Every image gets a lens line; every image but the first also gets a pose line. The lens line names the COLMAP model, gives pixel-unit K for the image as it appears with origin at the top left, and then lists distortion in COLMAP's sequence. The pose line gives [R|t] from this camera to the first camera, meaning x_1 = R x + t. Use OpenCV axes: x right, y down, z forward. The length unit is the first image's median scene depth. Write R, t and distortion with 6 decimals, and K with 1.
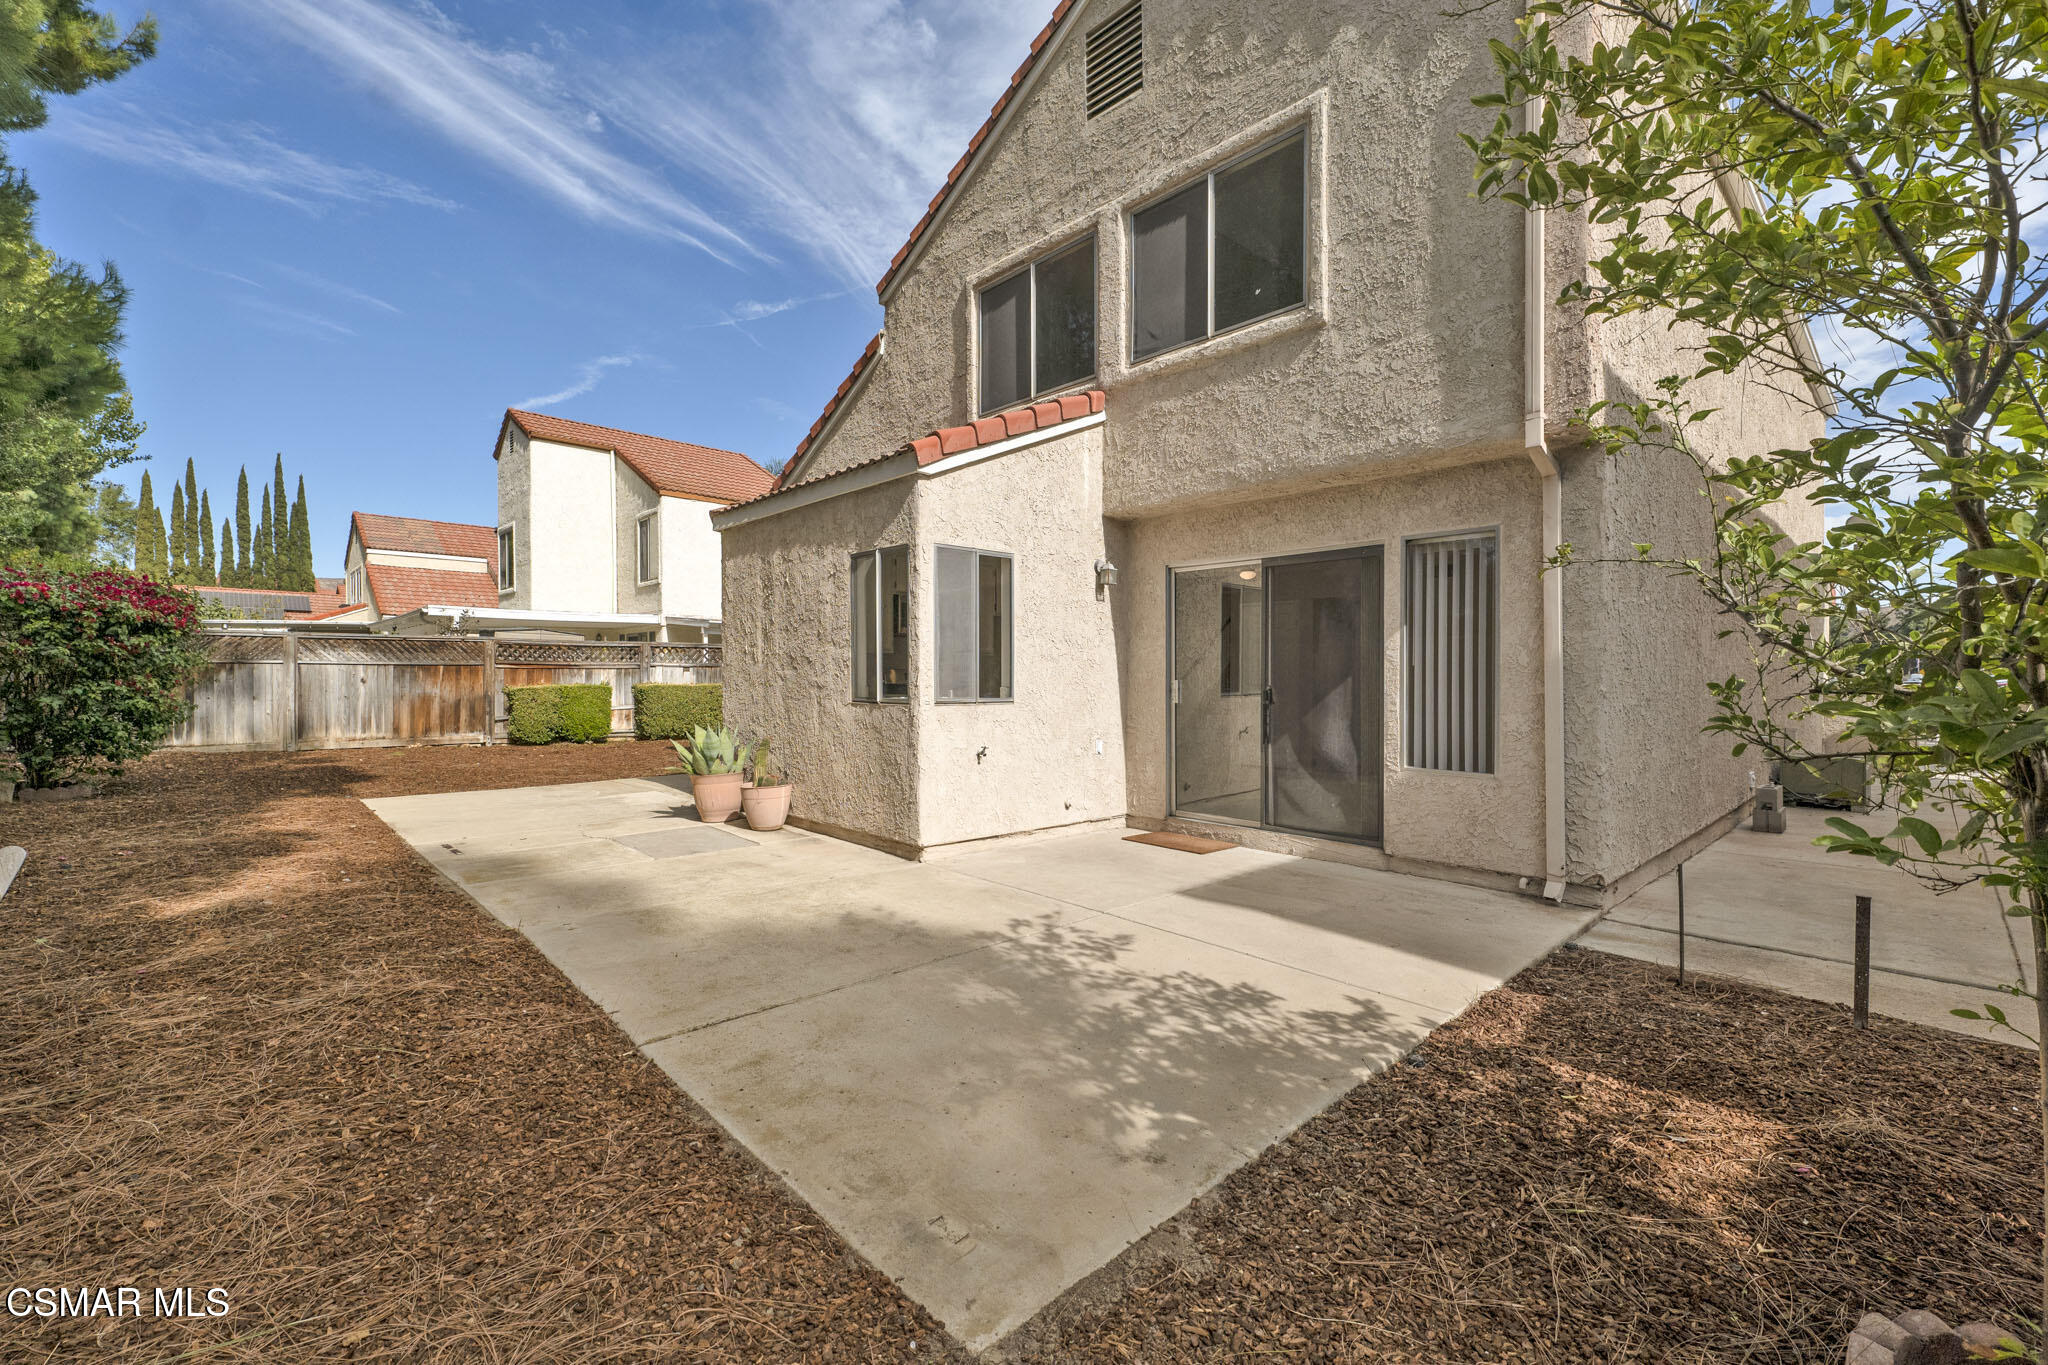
lens RADIAL K [[850.3, 0, 1013.0], [0, 850.3, 670.8], [0, 0, 1]] dist [0.006558, 0.000179]
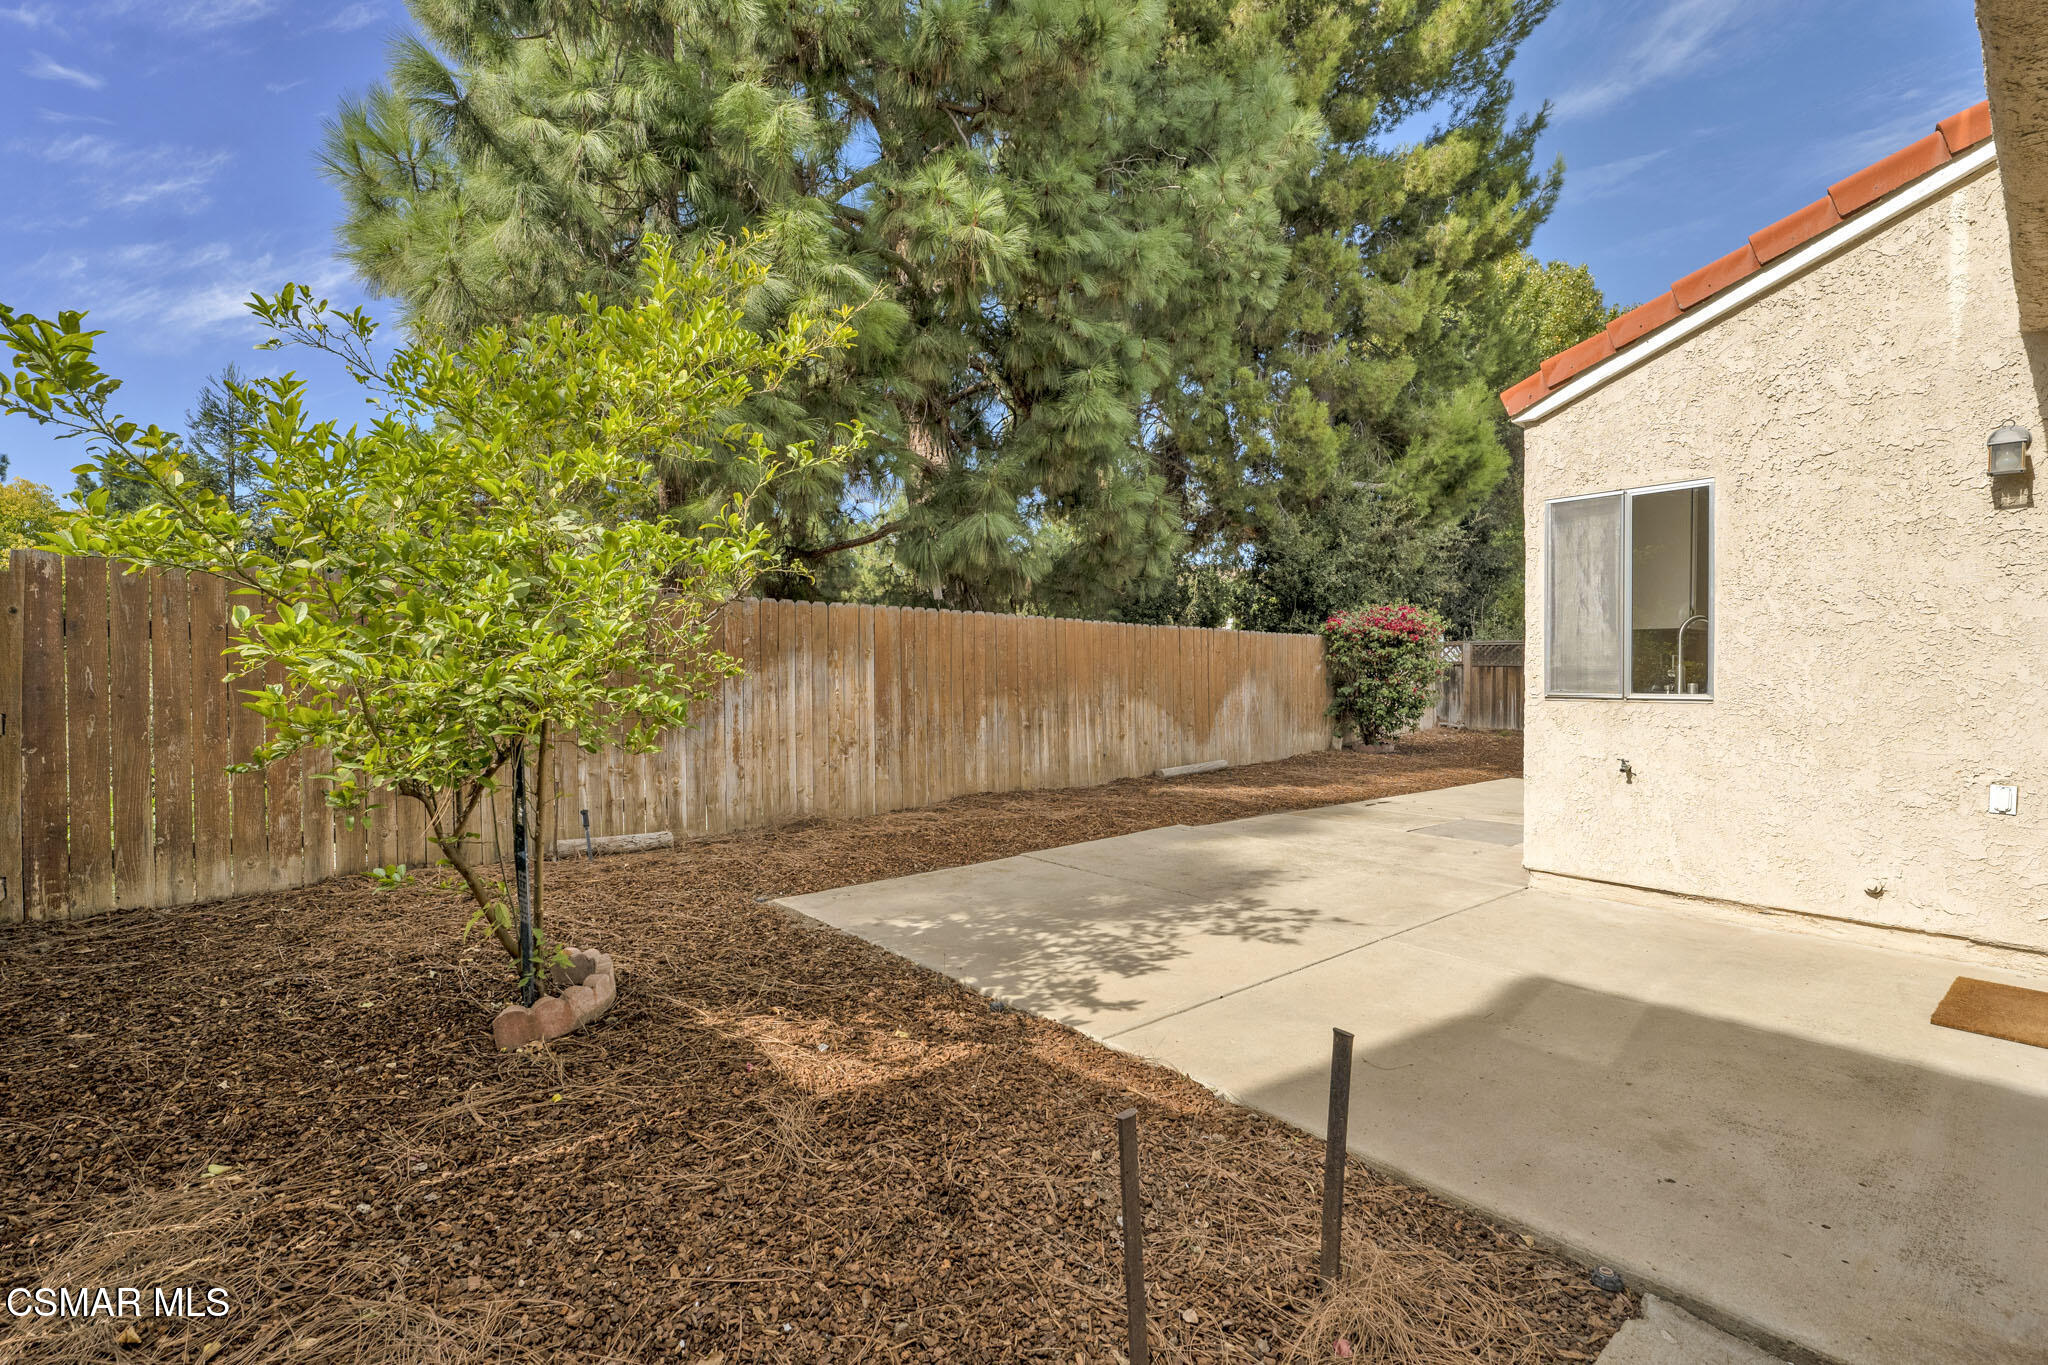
lens RADIAL K [[883.0, 0, 992.0], [0, 883.0, 684.2], [0, 0, 1]] dist [0.000196, 0.000011]
pose [[-0.047112, 0.004083, -0.998881, 0.574320], [0.001455, 0.999991, 0.004019, 0.015645], [0.998889, -0.001264, -0.047118, 0.377541]]
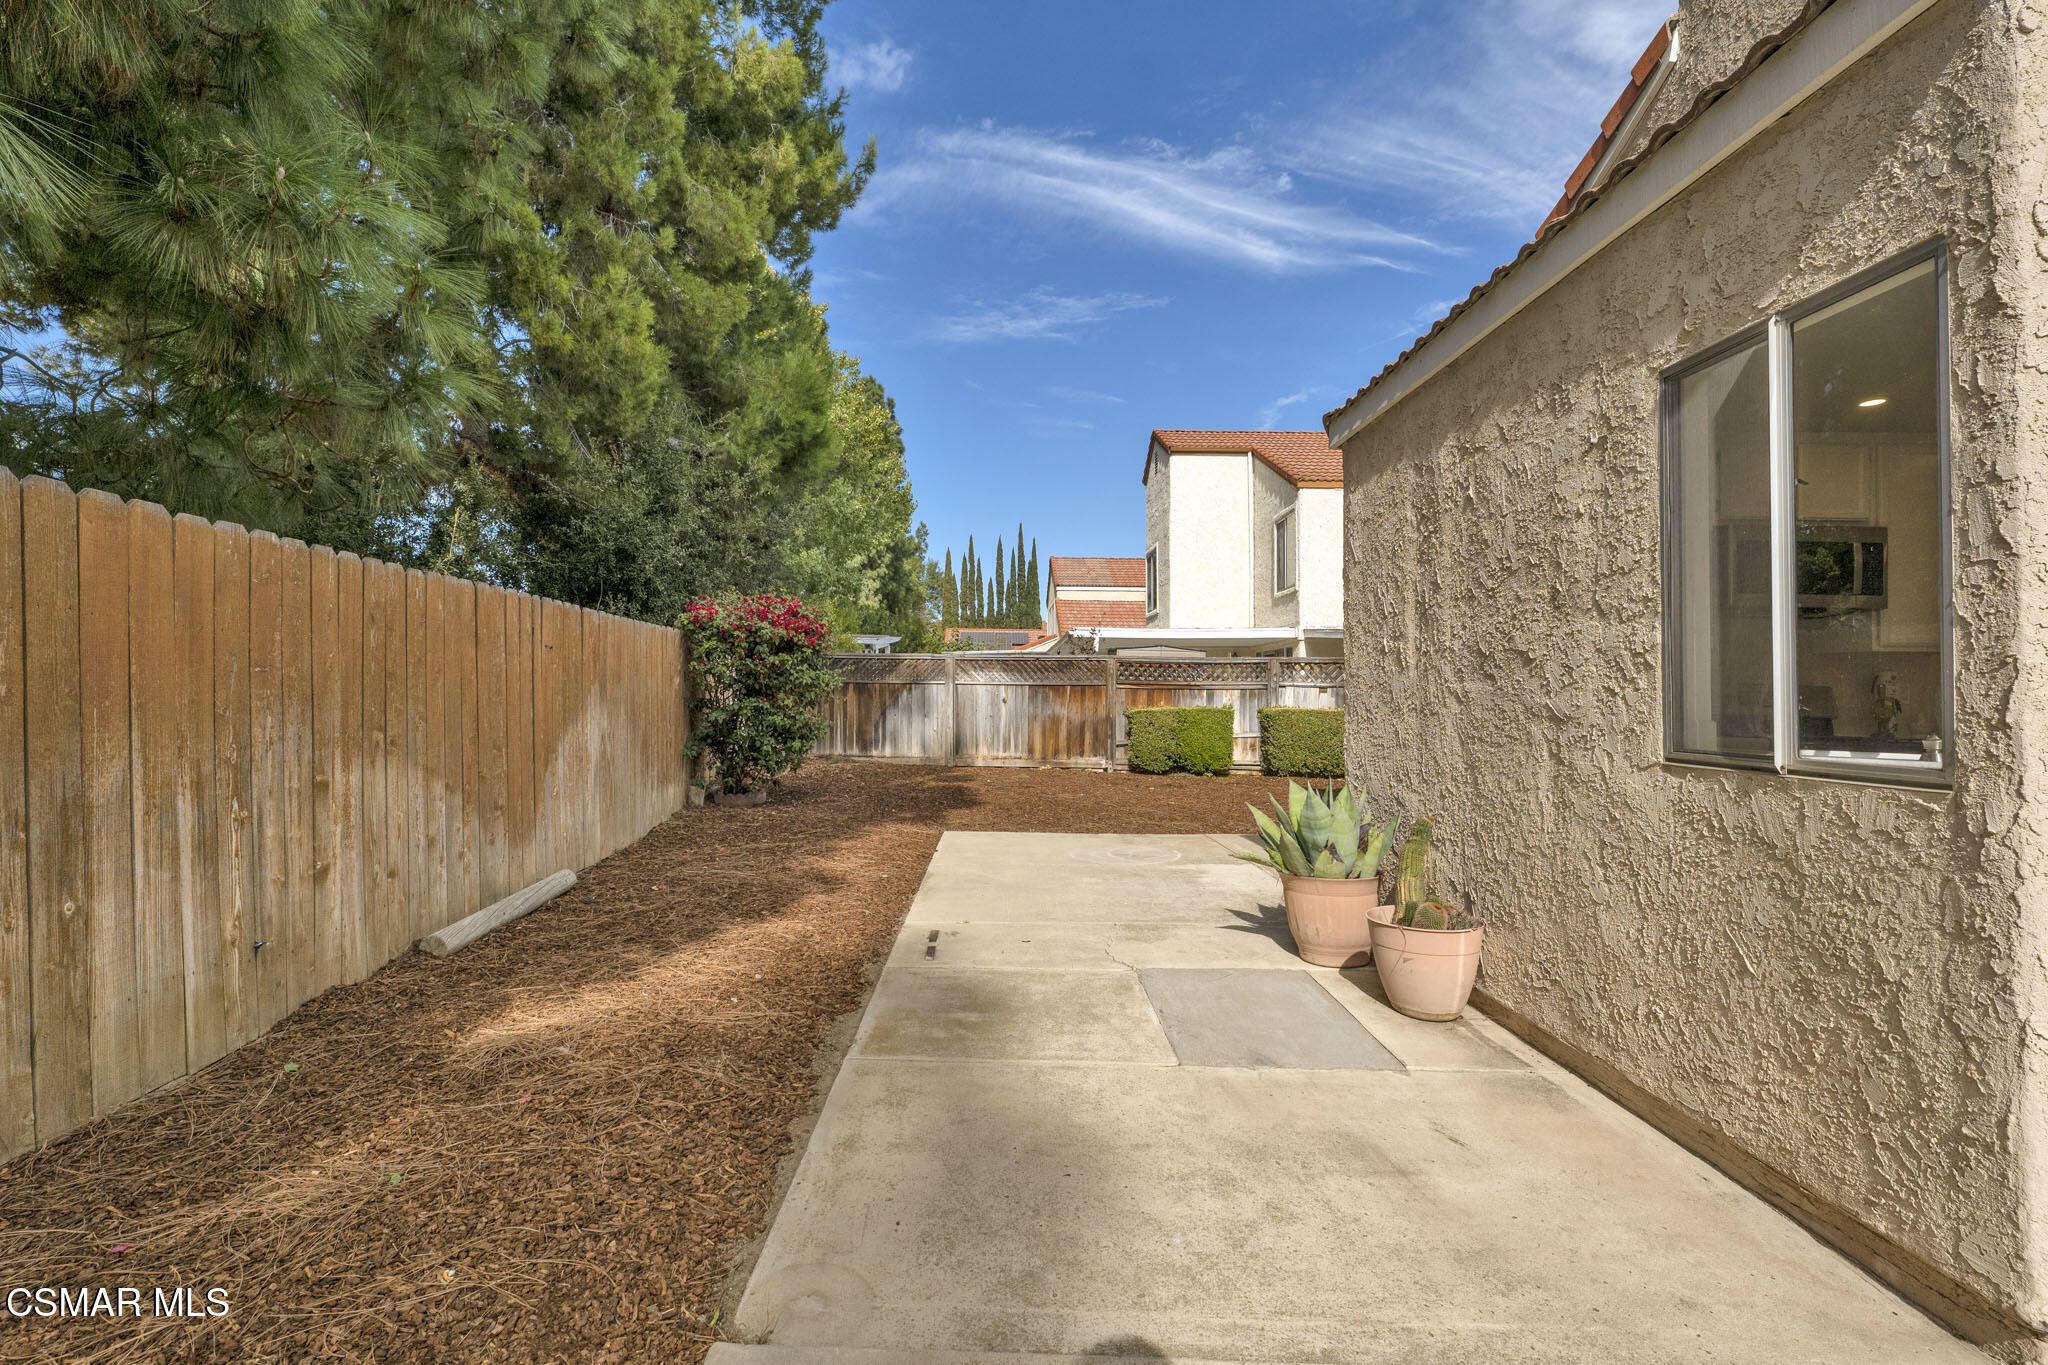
lens RADIAL K [[864.4, 0, 991.8], [0, 864.4, 688.7], [0, 0, 1]] dist [0.002285, 0.000136]
pose [[0.729234, -0.001793, -0.684262, -0.116243], [-0.003326, 0.999975, -0.006164, 0.006317], [0.684256, 0.006771, 0.729210, 0.415477]]
